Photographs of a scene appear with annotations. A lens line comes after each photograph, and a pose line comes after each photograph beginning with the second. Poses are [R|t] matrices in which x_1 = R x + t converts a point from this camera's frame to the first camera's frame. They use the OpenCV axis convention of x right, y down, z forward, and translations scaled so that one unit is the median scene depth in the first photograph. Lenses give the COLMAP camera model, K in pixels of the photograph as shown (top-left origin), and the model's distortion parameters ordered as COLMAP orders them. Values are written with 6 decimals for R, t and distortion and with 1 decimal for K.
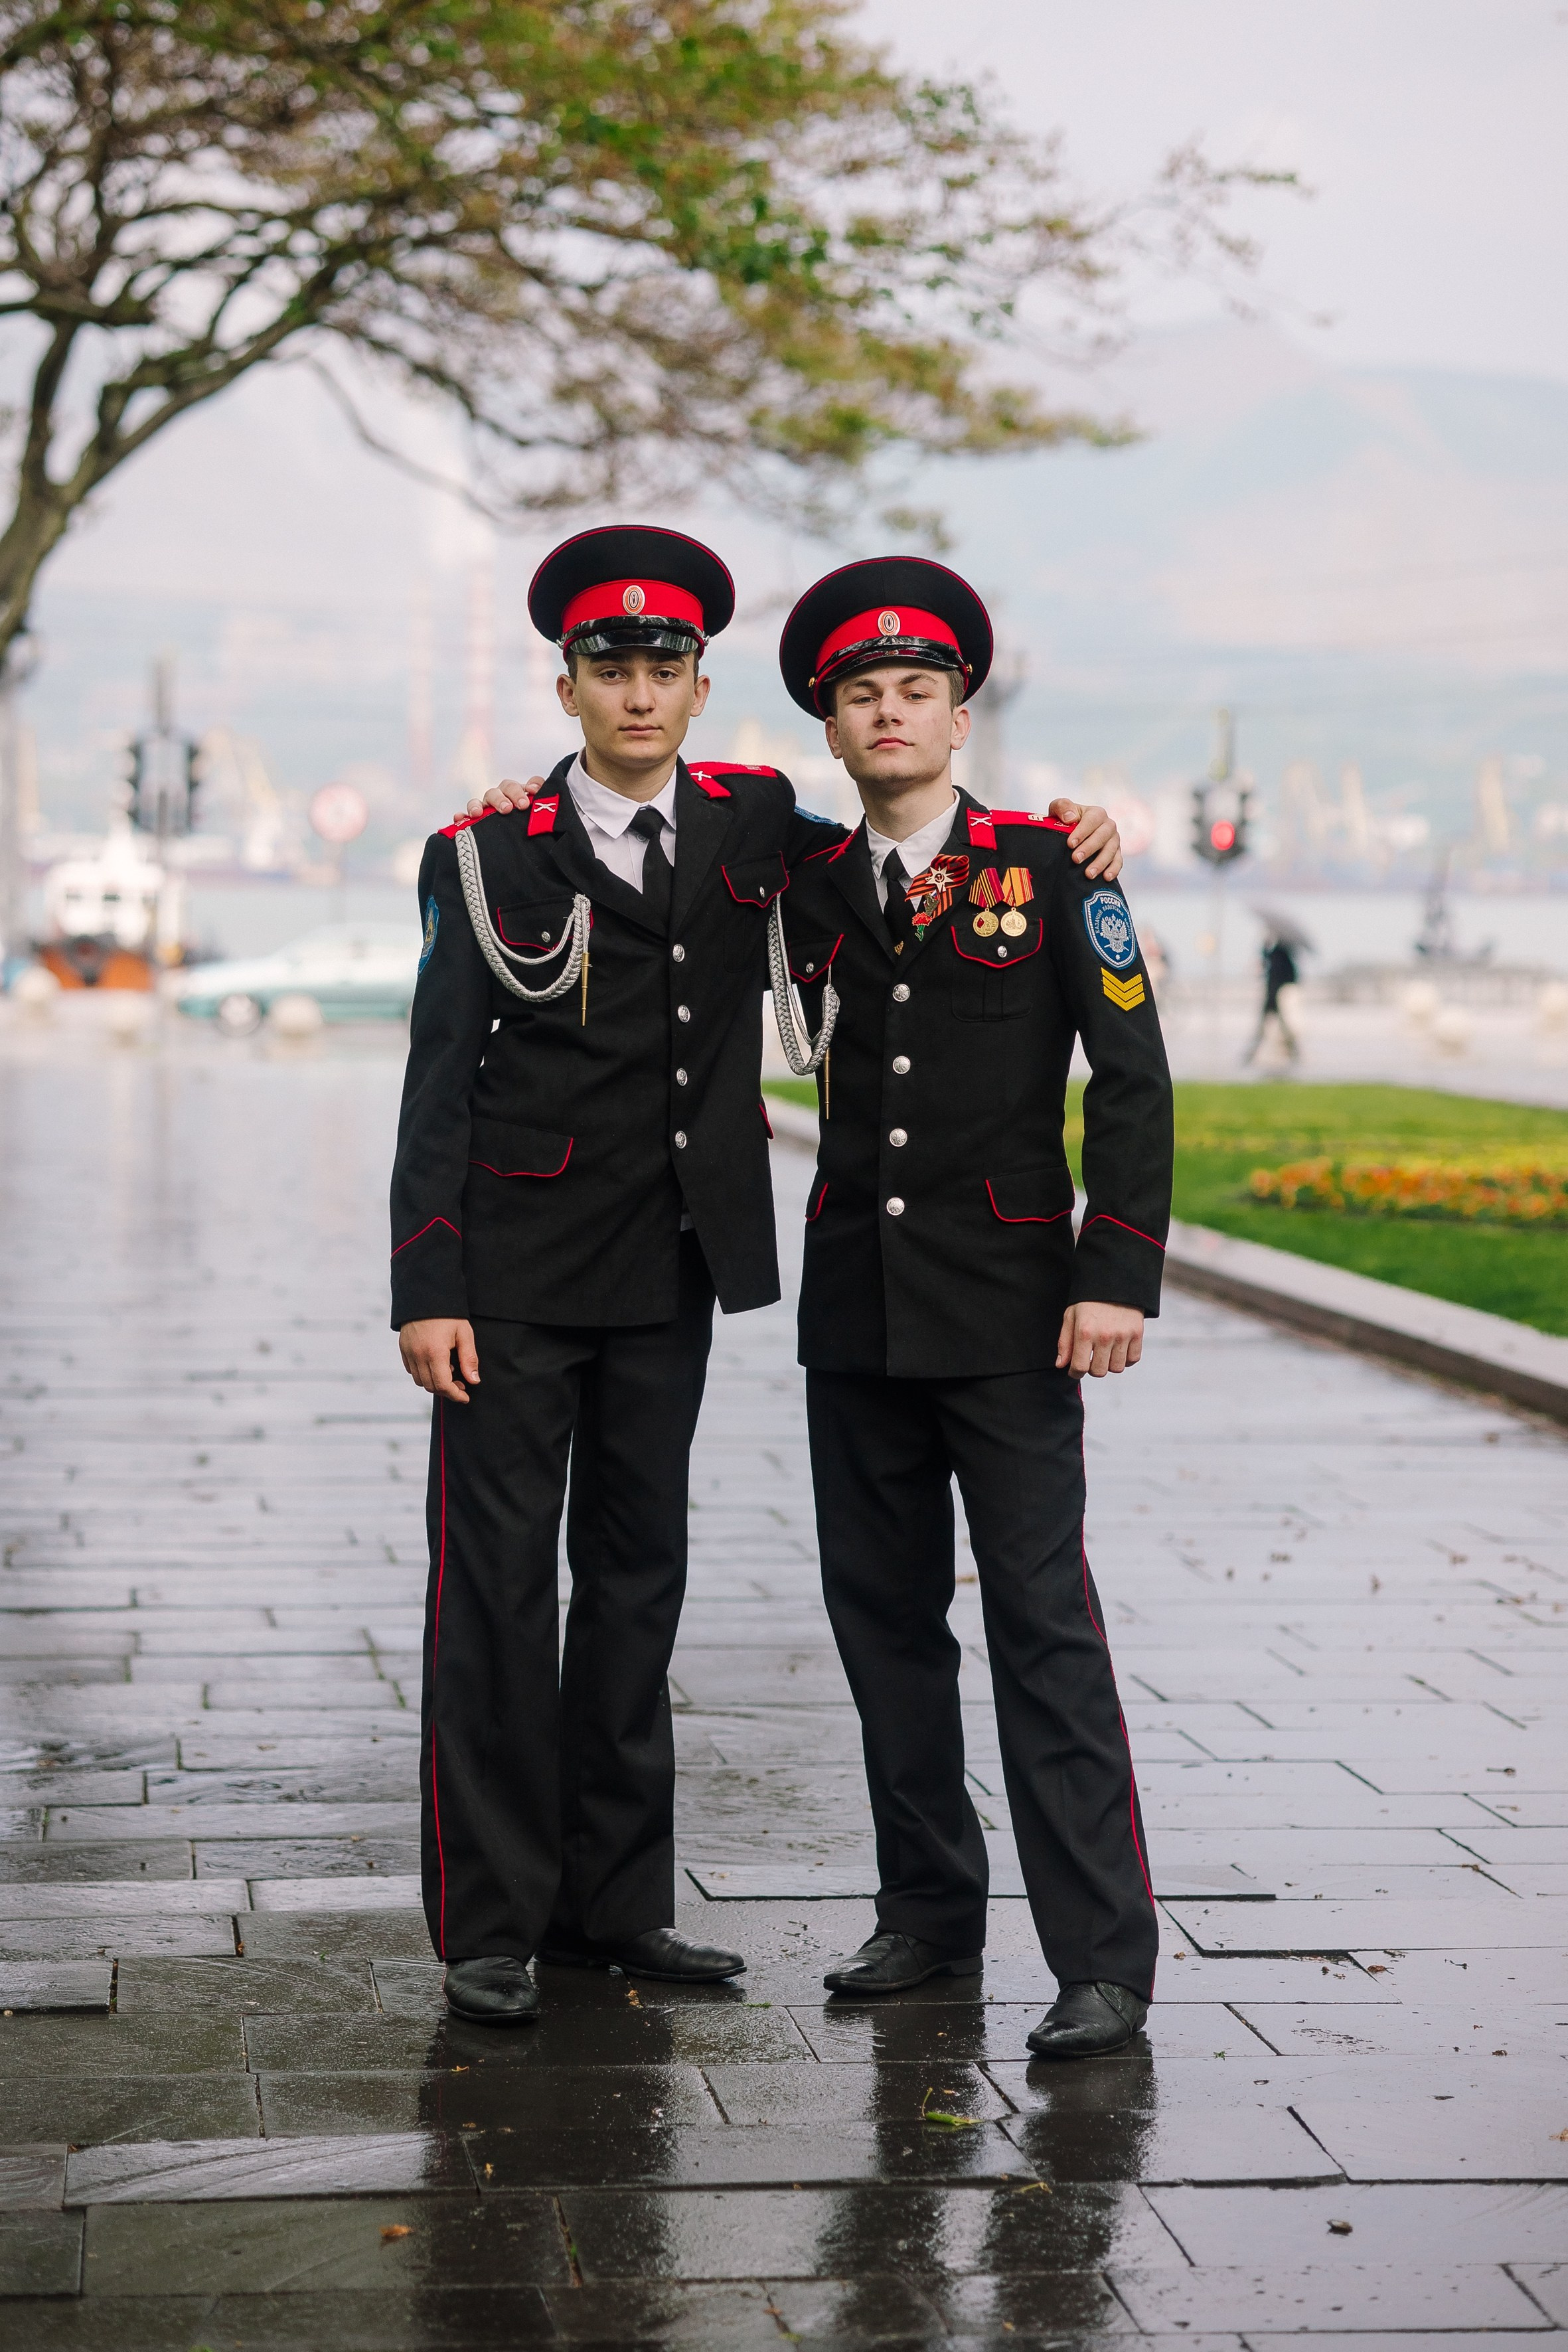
lens RADIAL K [[5584.2, 0, 794.7], [0, 5584.2, 1156.1], [0, 0, 1]] dist [0.403330, 0.000000]
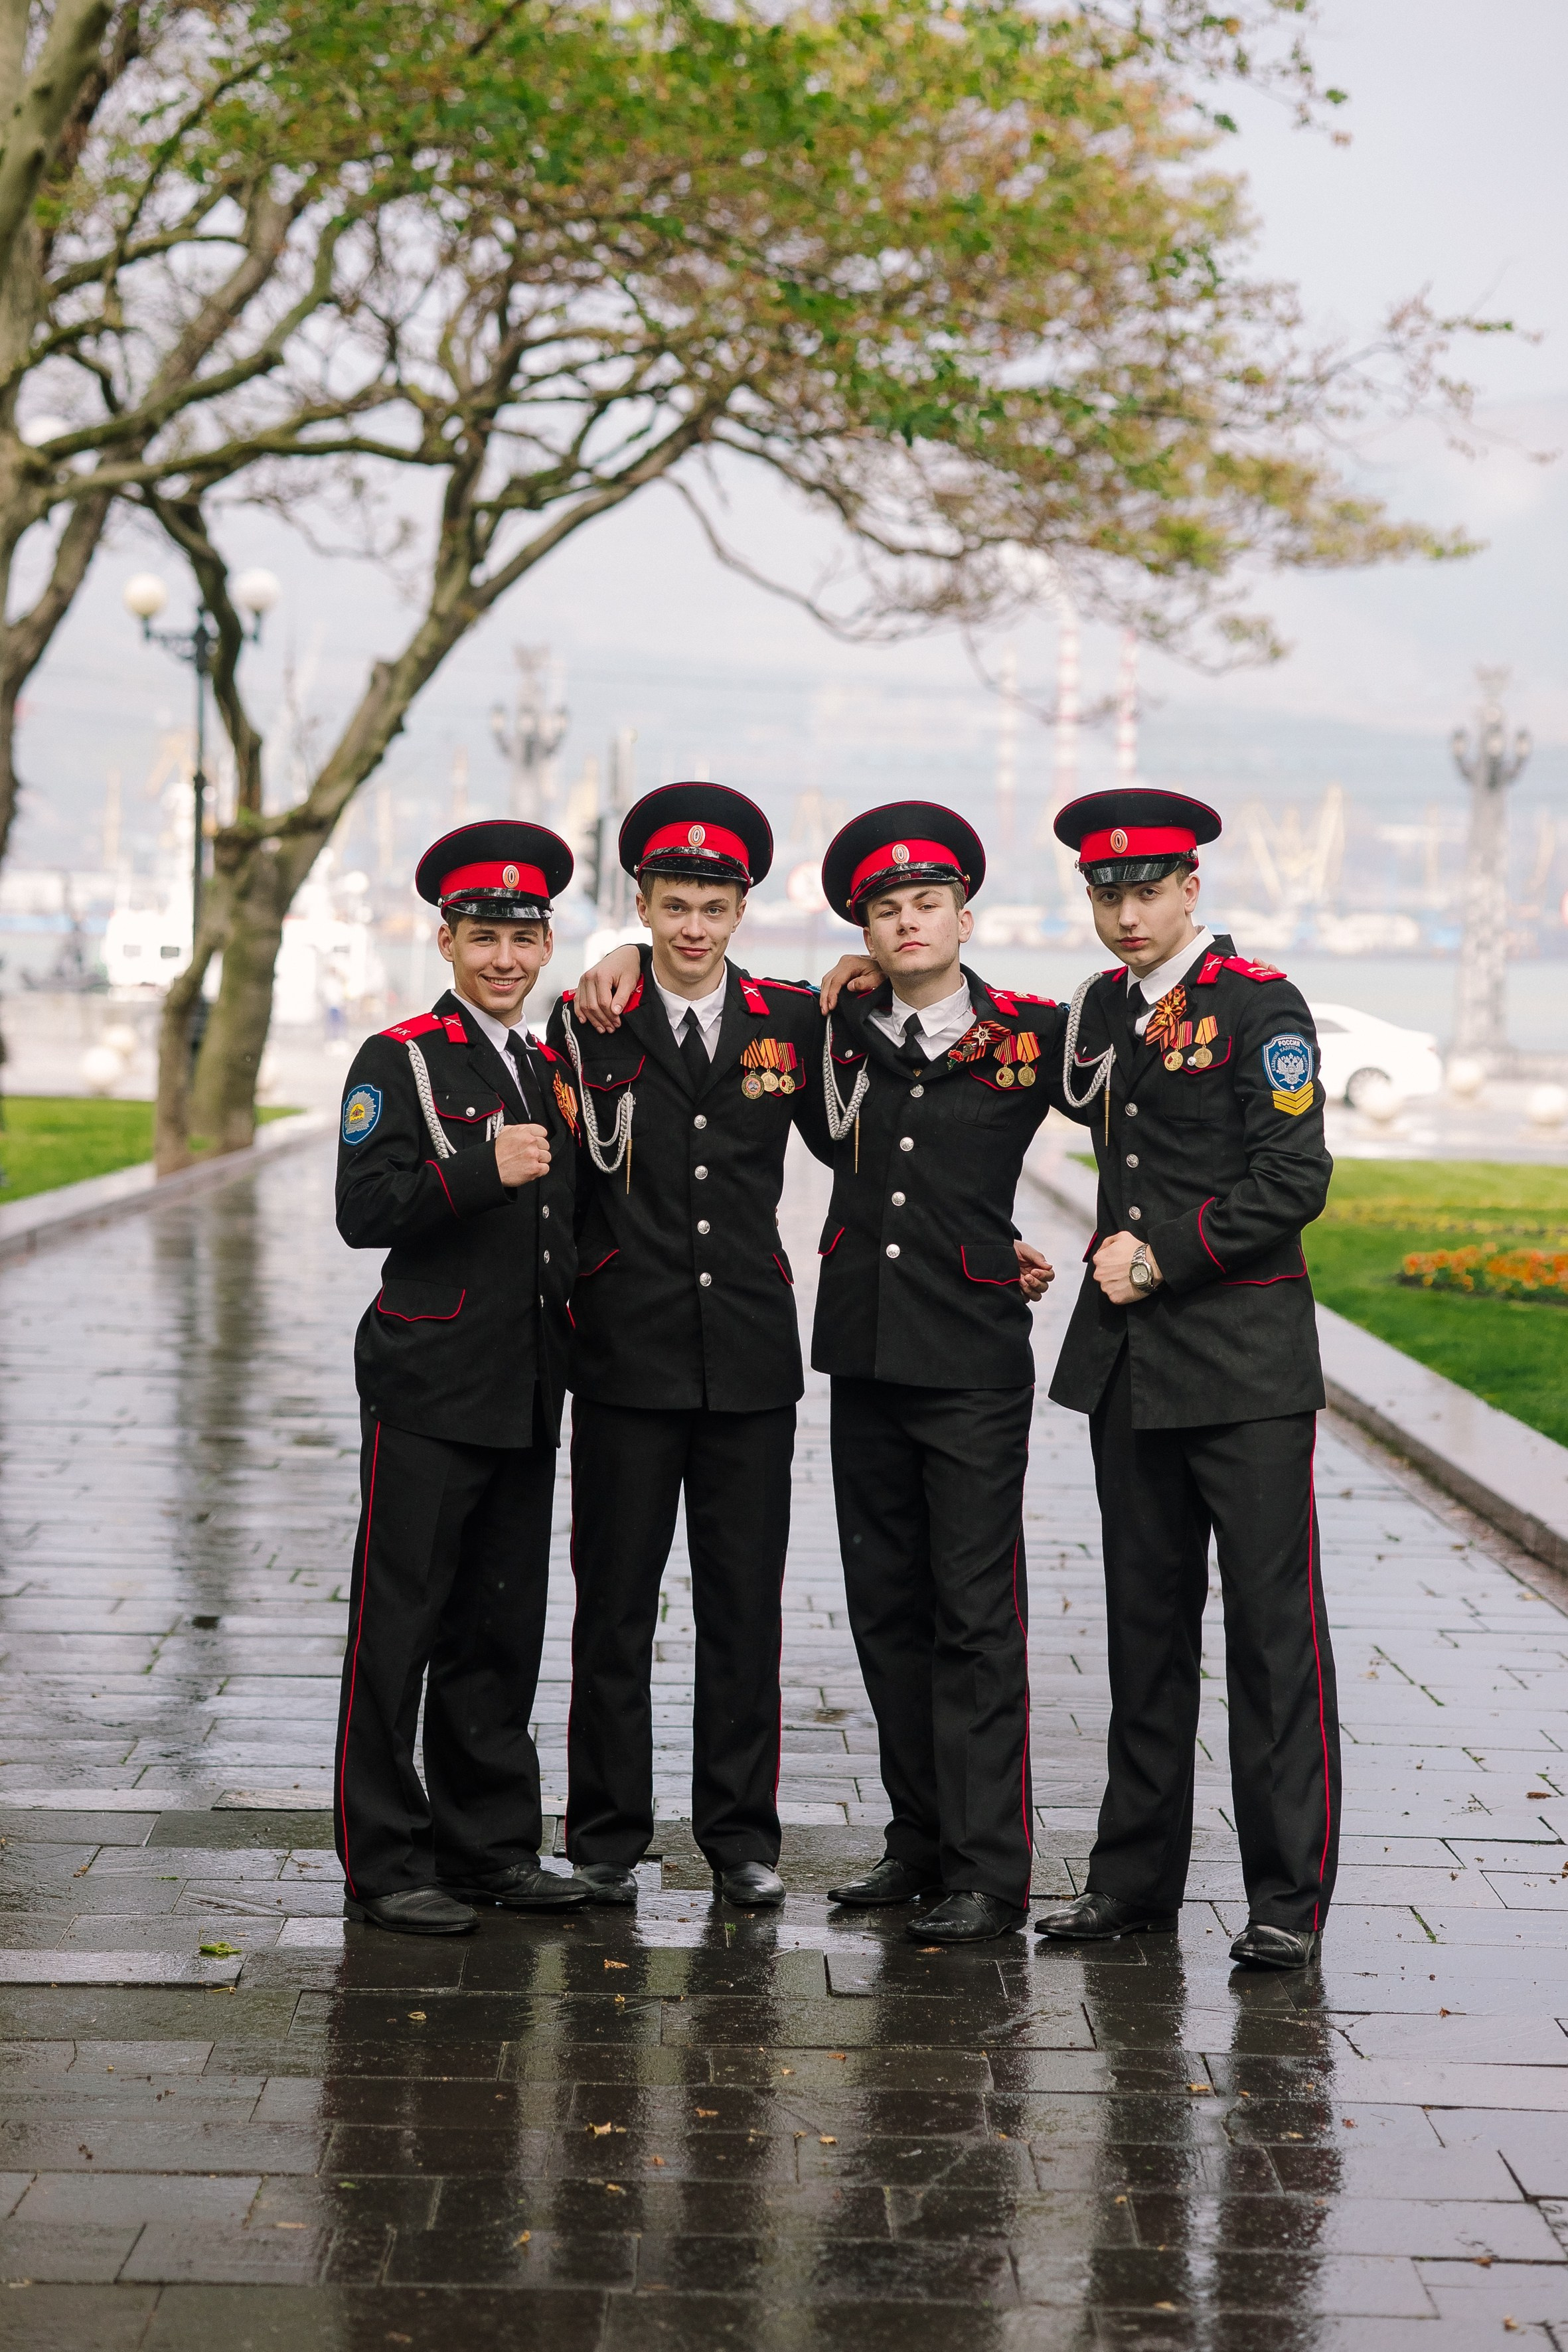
lens RADIAL K [[5584.2, 0, 789.7], [0, 5584.2, 1189.6], [0, 0, 1]] dist [0.403330, 0.000000]
pose [[0.993566, 0.020778, -0.111329, 0.106489], [-0.021351, 0.999764, -0.003961, -0.003413], [0.111221, 0.006313, 0.993776, -0.112976]]
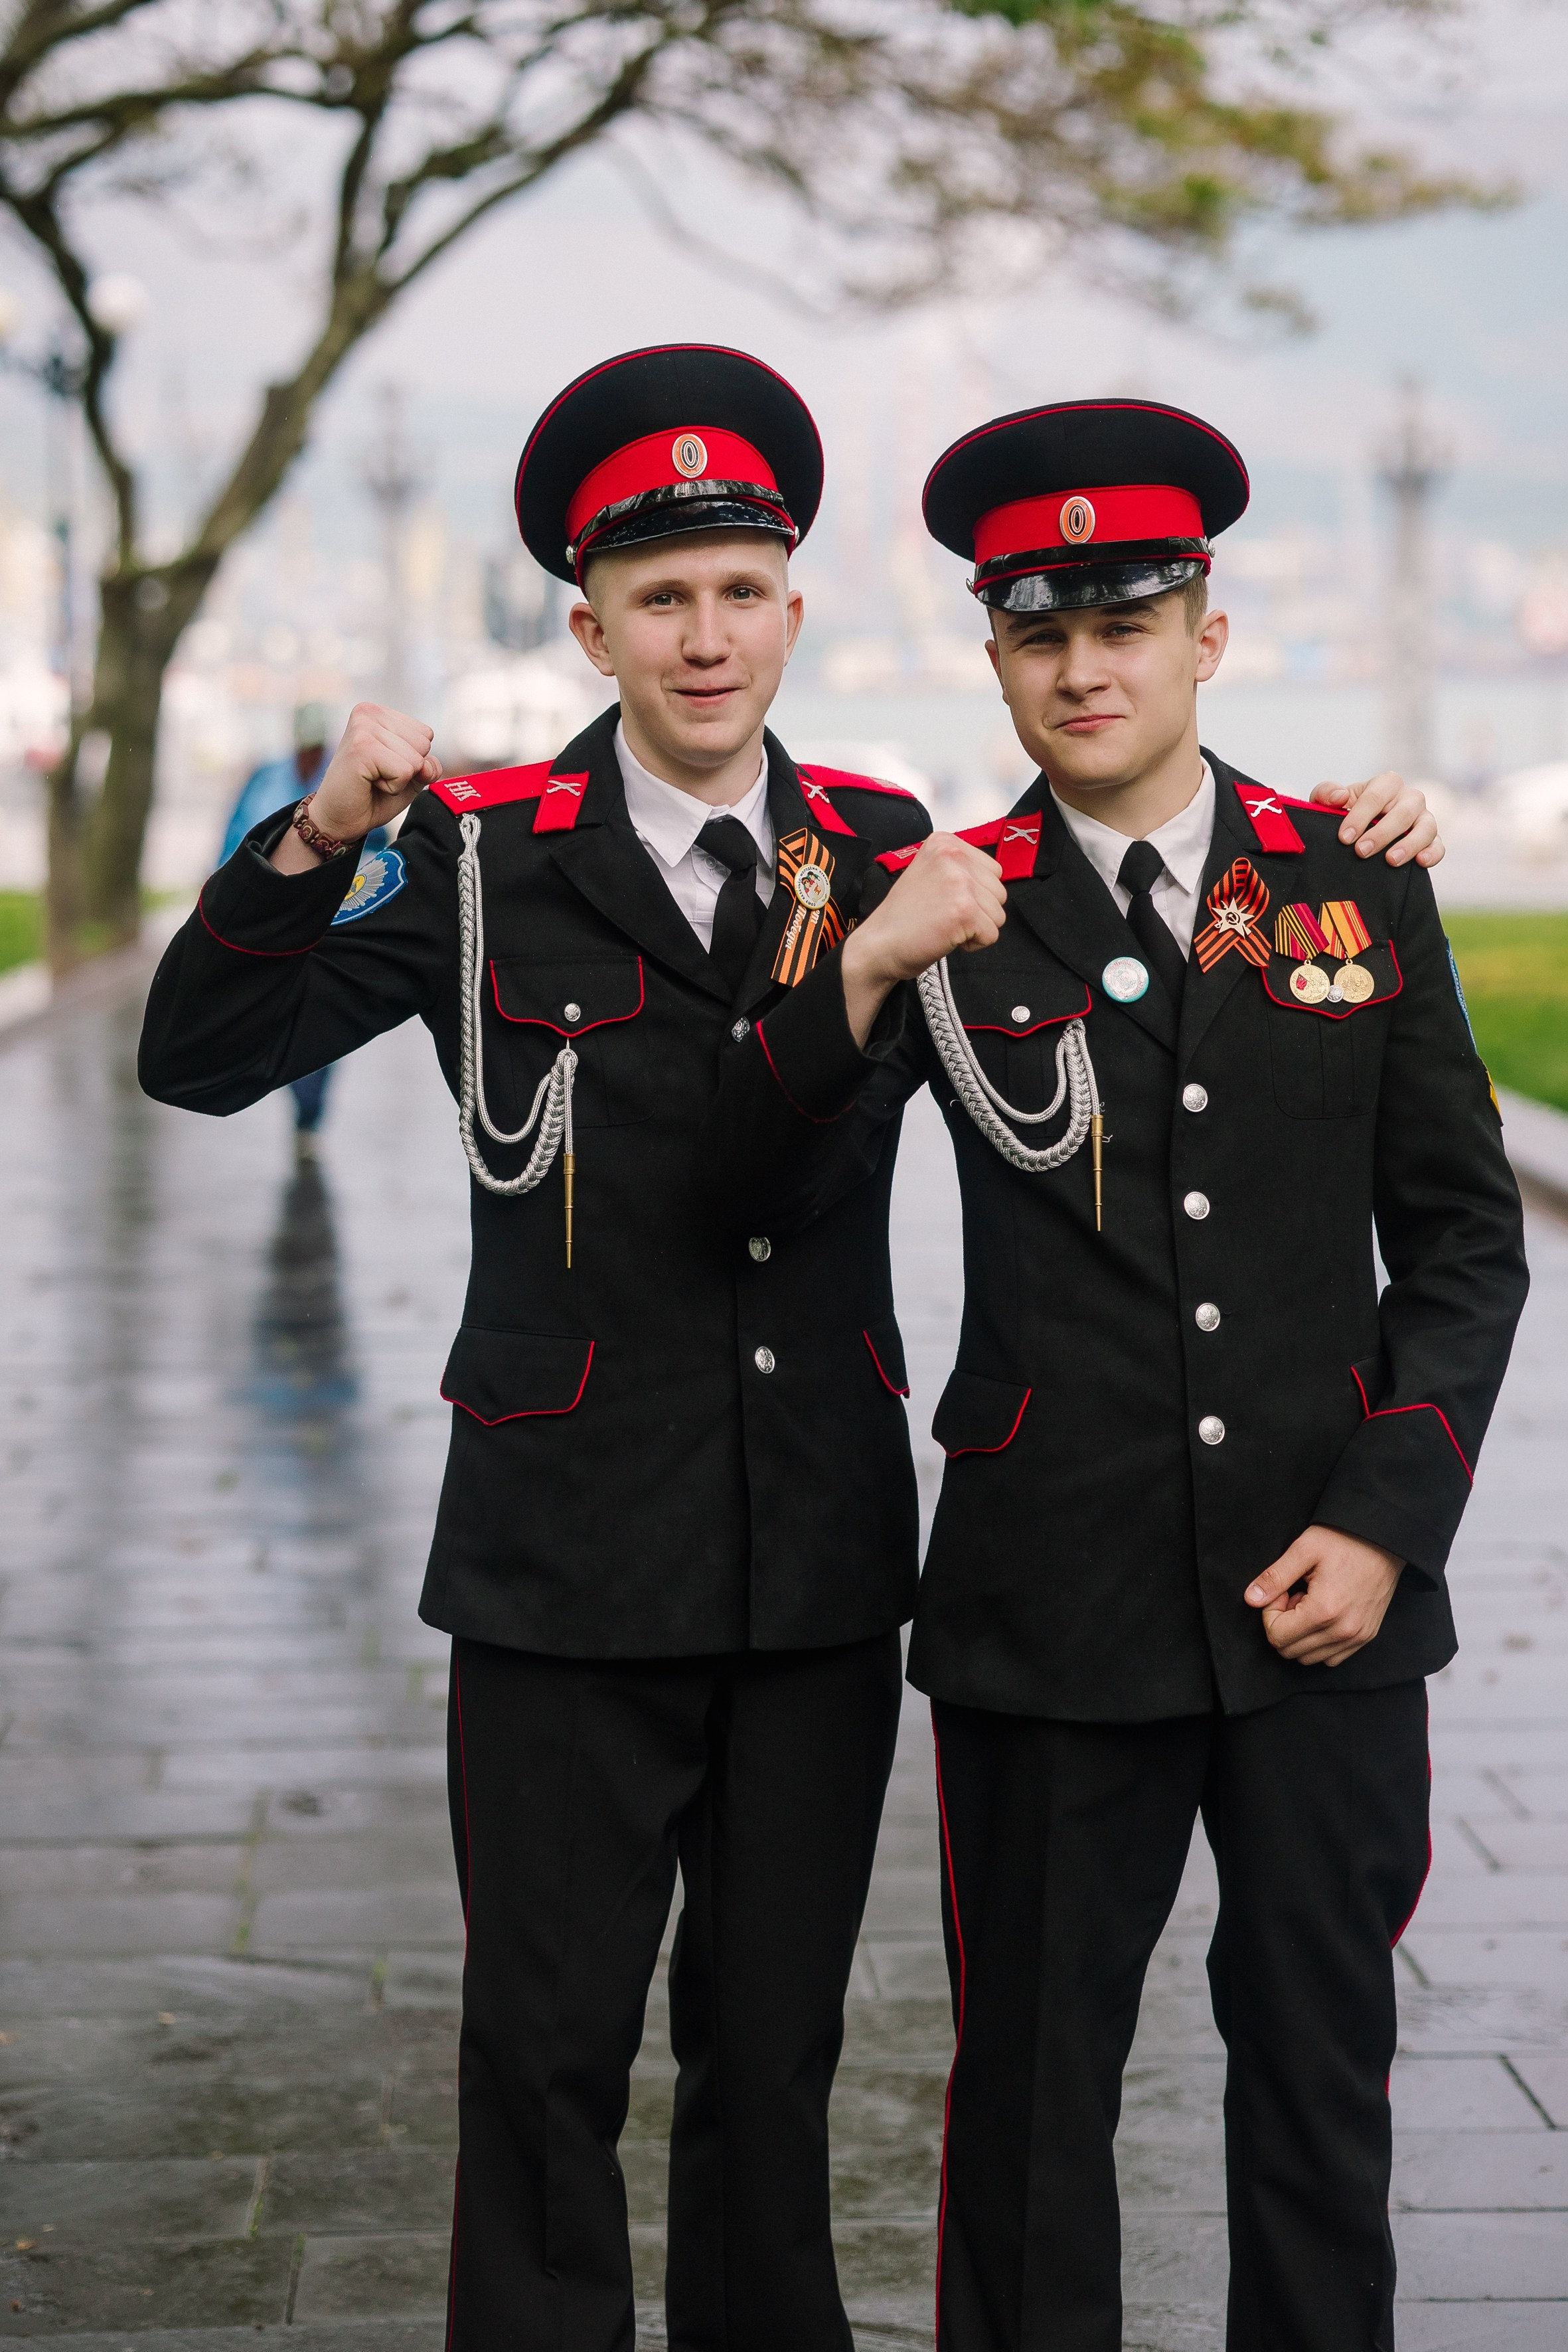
lens RADIAL K [[5584.2, 0, 767.3], [0, 5584.2, 1181.1], [0, 0, 1]] dist [0.403330, 0.000000]
pose [[0.996003, -0.012836, -0.088388, 0.034859], [0.016333, 0.999107, 0.038960, -0.013758], [0.087809, -0.040248, 0.995324, 0.133572]]
